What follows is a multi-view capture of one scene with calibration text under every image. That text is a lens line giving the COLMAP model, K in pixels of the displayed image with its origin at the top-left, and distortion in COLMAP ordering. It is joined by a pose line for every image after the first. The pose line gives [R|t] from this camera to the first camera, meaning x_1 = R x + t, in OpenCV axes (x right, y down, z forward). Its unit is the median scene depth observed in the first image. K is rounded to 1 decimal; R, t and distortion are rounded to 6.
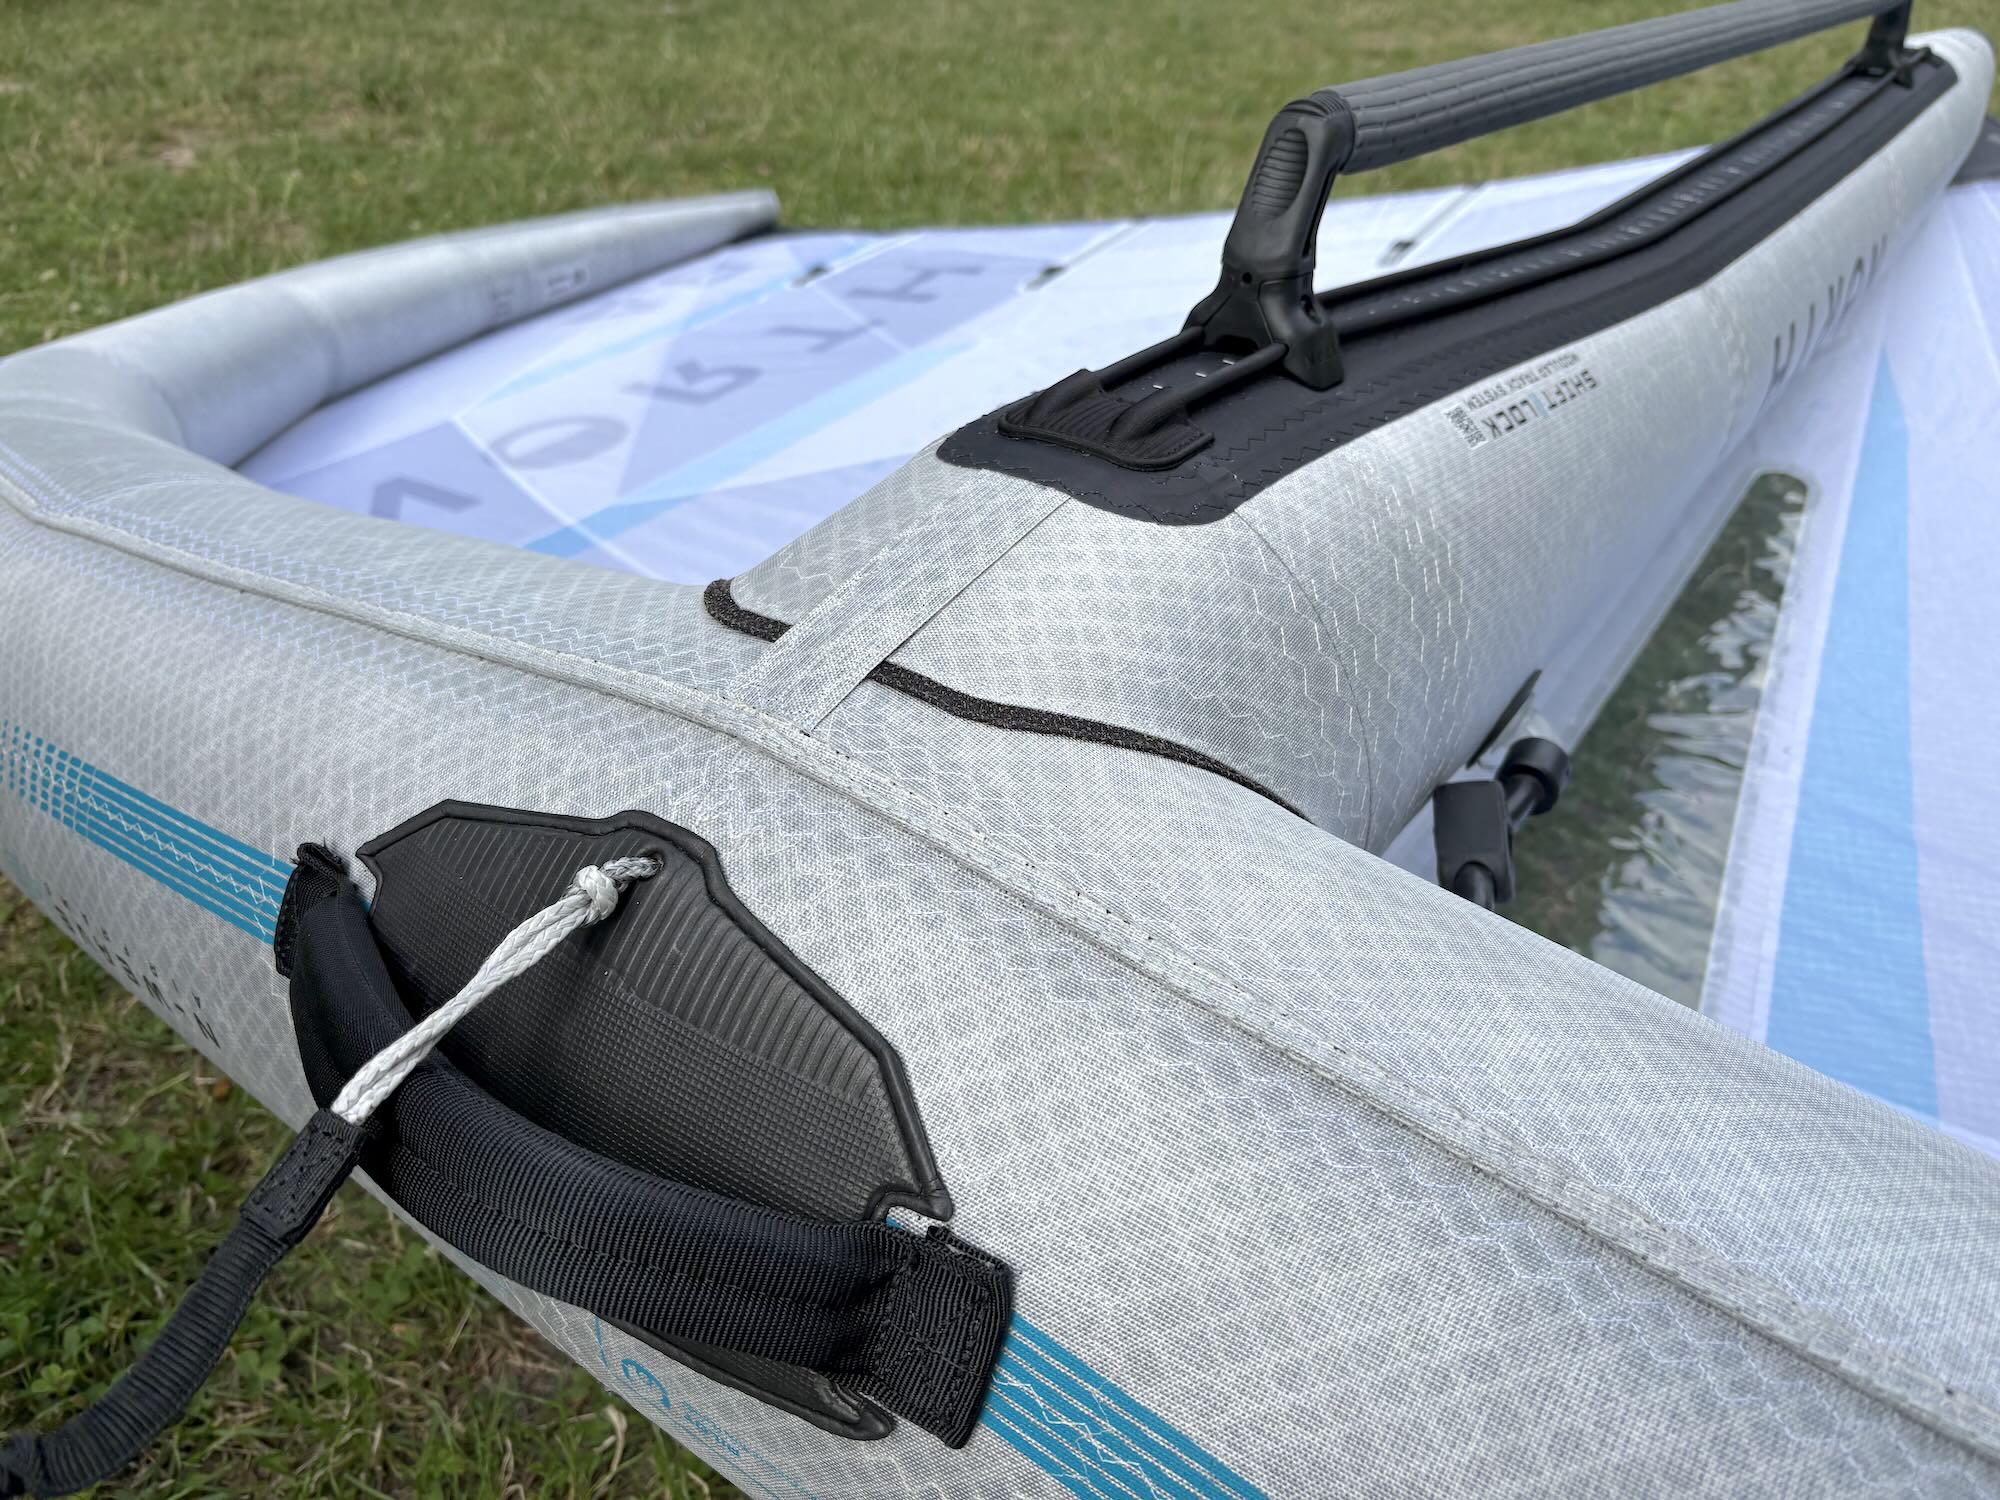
lens RADIAL K [[1459.6, 0, 1000.0], [0, 1459.6, 750.0], [0, 0, 1]] dist [-0.005203, -0.004760]
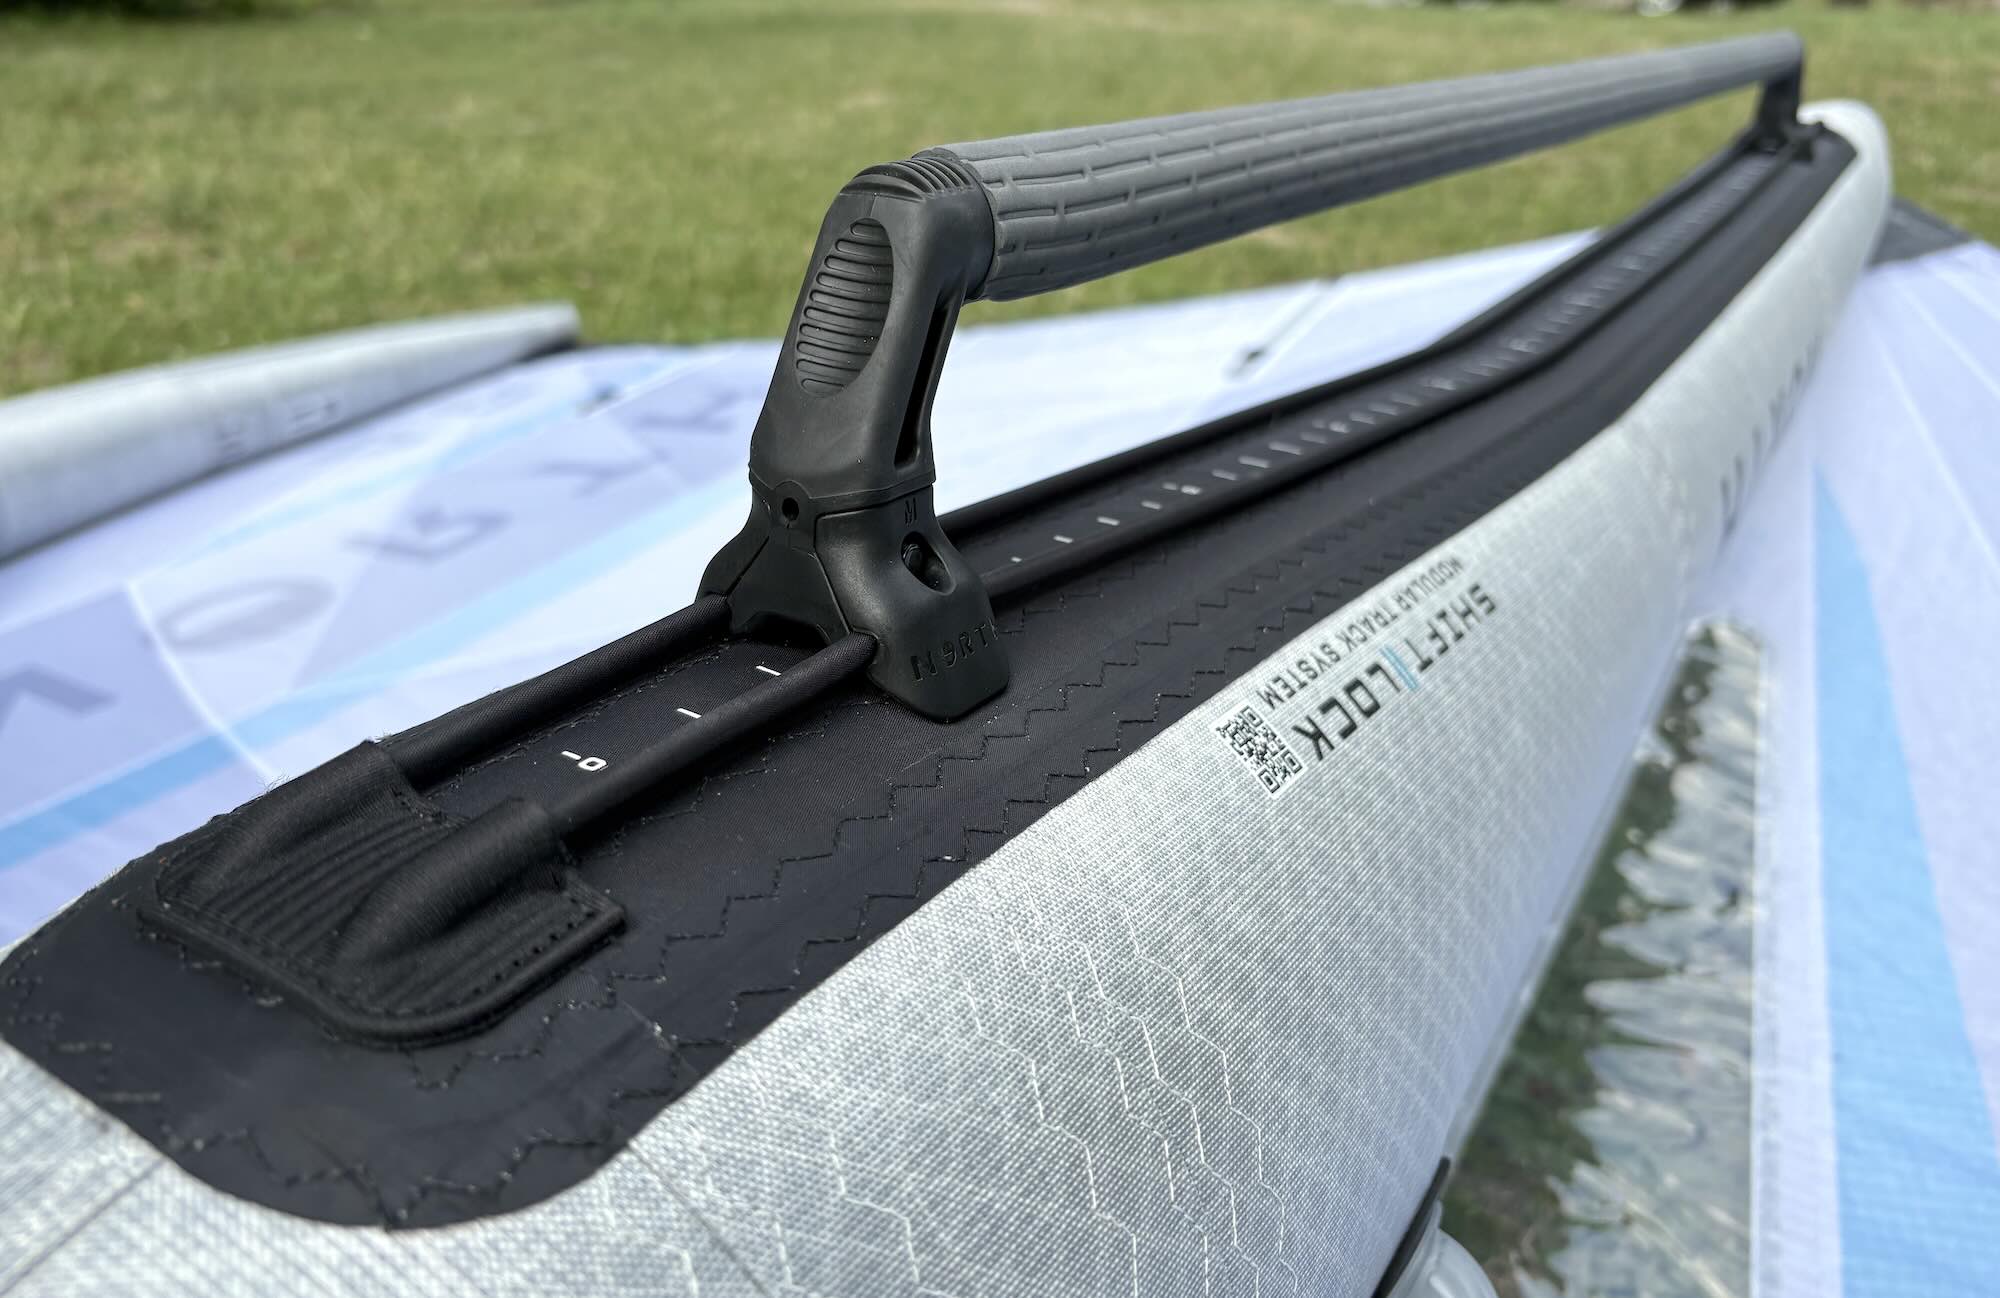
lens RADIAL K [[1513.9, 0, 1019.3], [0, 1513.9, 605.4], [0, 0, 1]] dist [0.012328, -0.034125]
pose [[0.996367, -0.040705, 0.074807, 0.180136], [0.052269, 0.985766, -0.159790, -0.177334], [-0.067238, 0.163120, 0.984312, 0.427255]]
